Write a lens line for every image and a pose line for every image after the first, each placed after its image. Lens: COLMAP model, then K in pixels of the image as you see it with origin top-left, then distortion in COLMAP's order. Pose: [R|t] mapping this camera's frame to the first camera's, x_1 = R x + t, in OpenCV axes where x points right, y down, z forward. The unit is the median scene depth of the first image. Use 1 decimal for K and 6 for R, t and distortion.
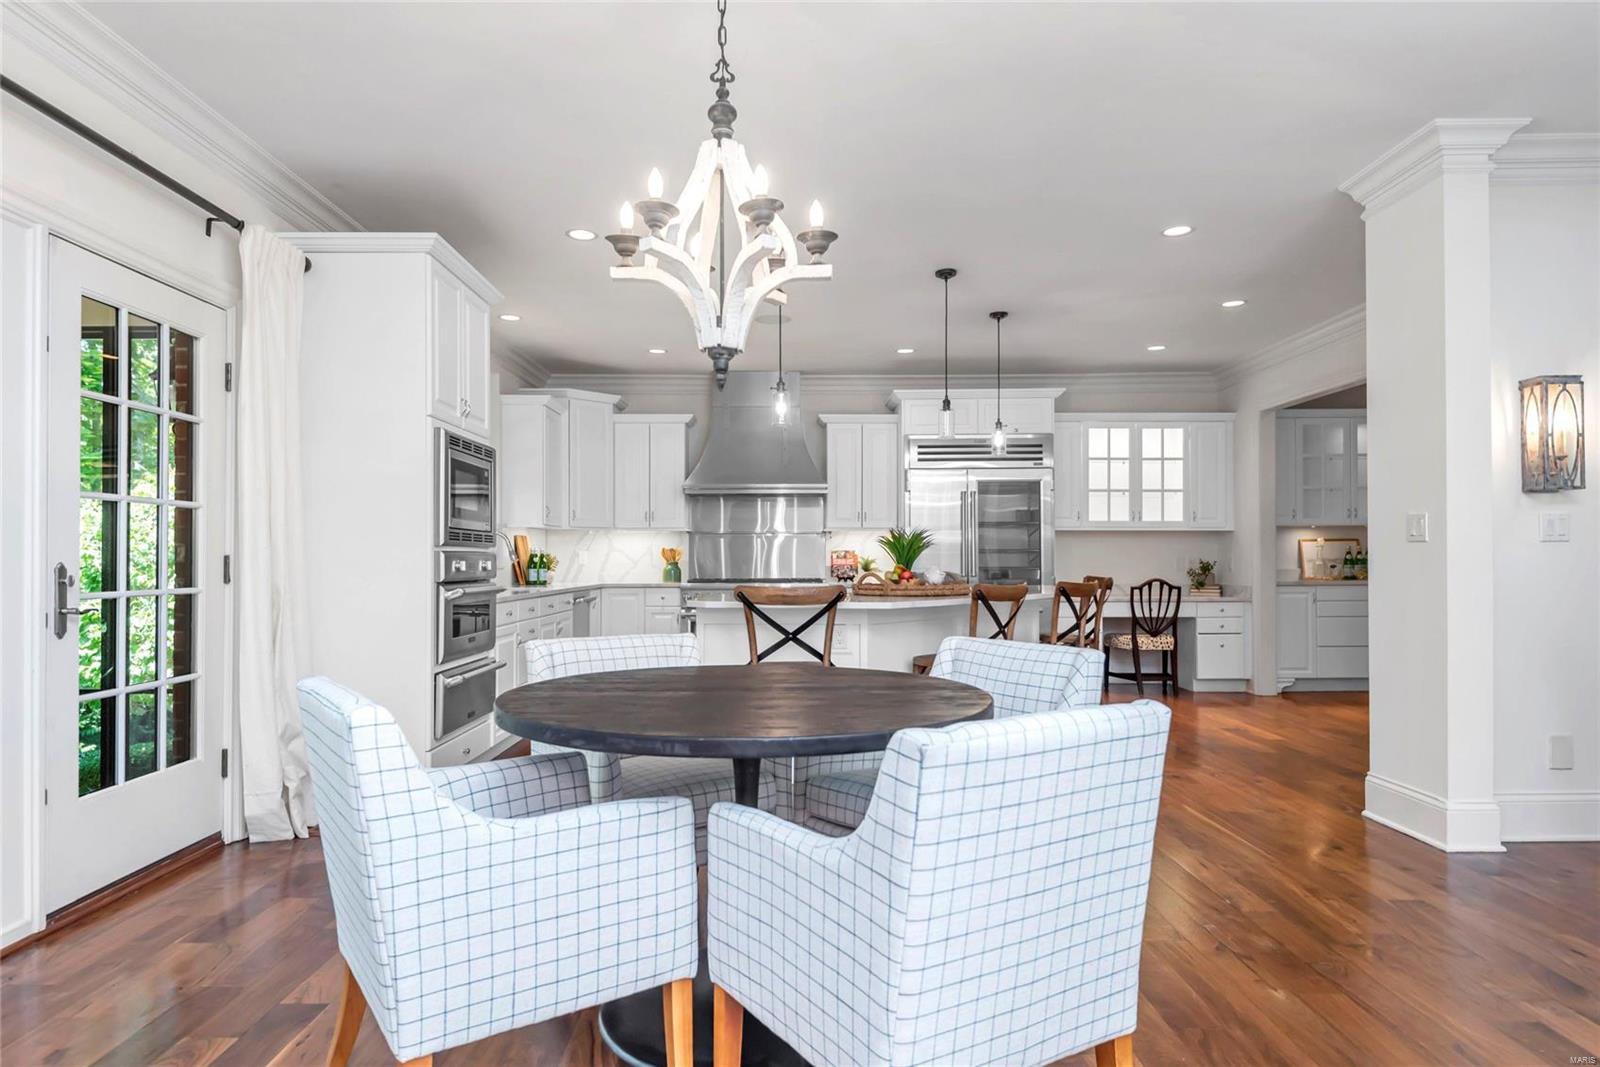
lens RADIAL K [[943.1, 0, 797.8], [0, 943.1, 550.2], [0, 0, 1]] dist [0.017266, -0.000540]
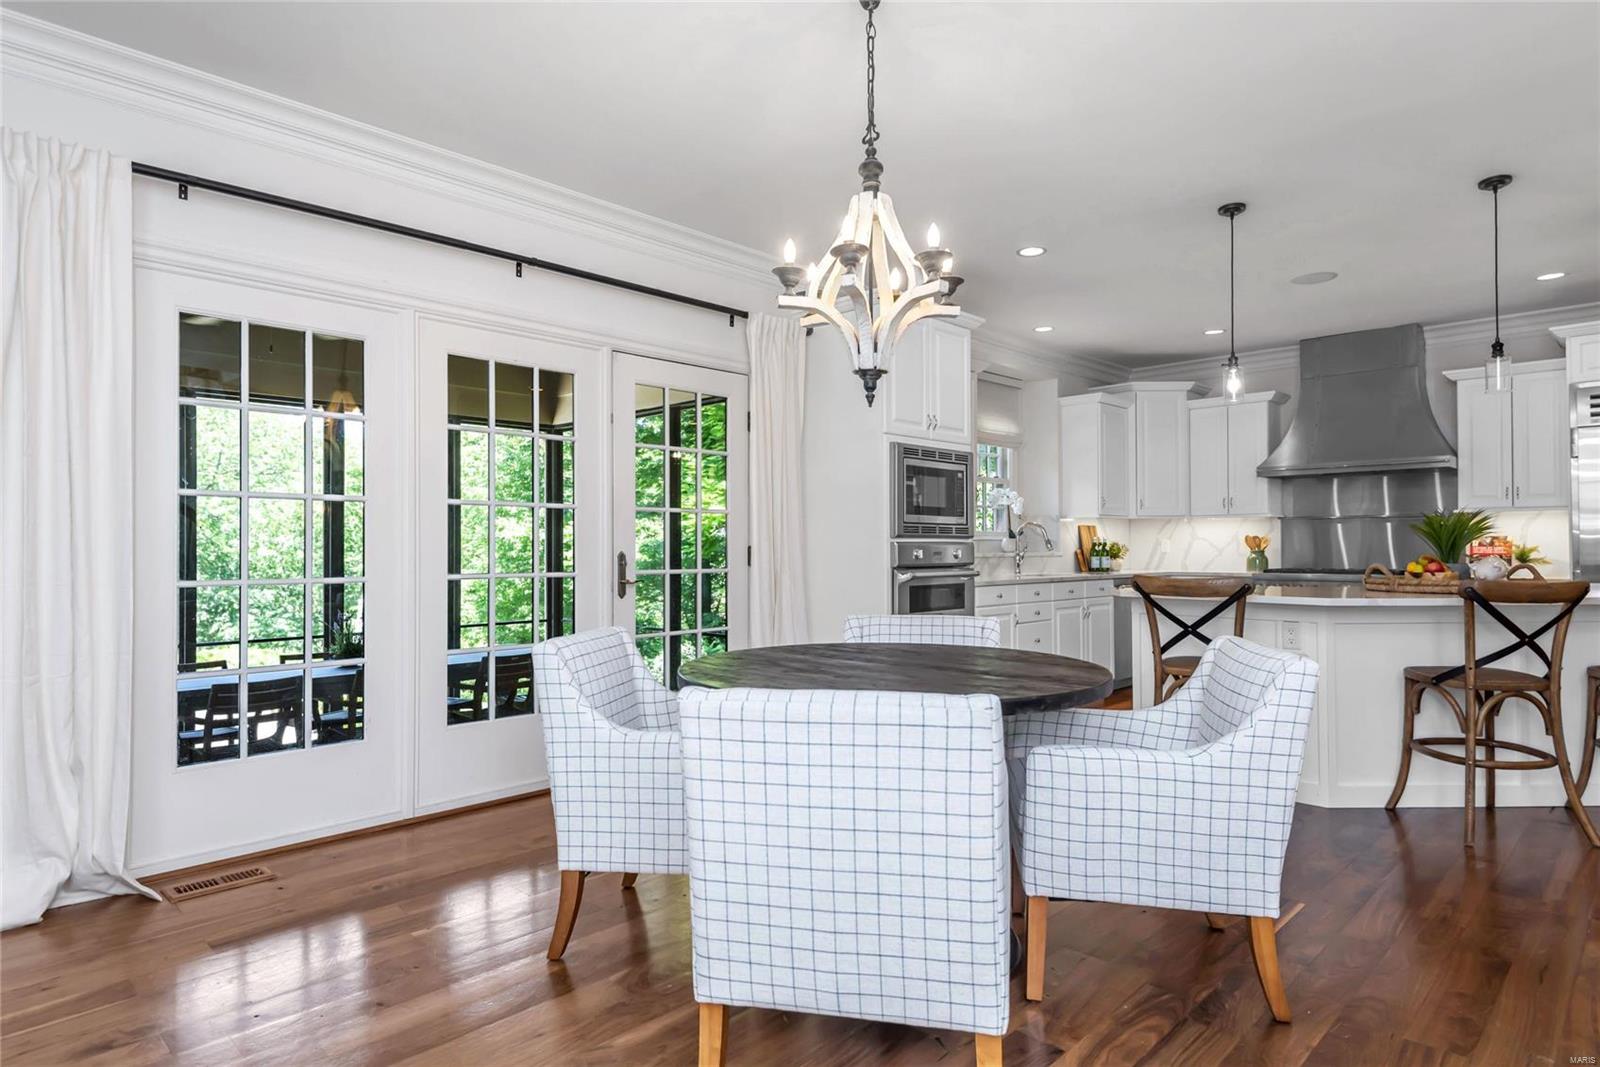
lens RADIAL K [[896.1, 0, 800.0], [0, 896.1, 533.5], [0, 0, 1]] dist [0.022523, -0.002612]
pose [[0.716548, -0.012112, -0.697433, 0.274156], [0.008744, 0.999927, -0.008382, -0.000905], [0.697483, -0.000093, 0.716601, 0.062033]]
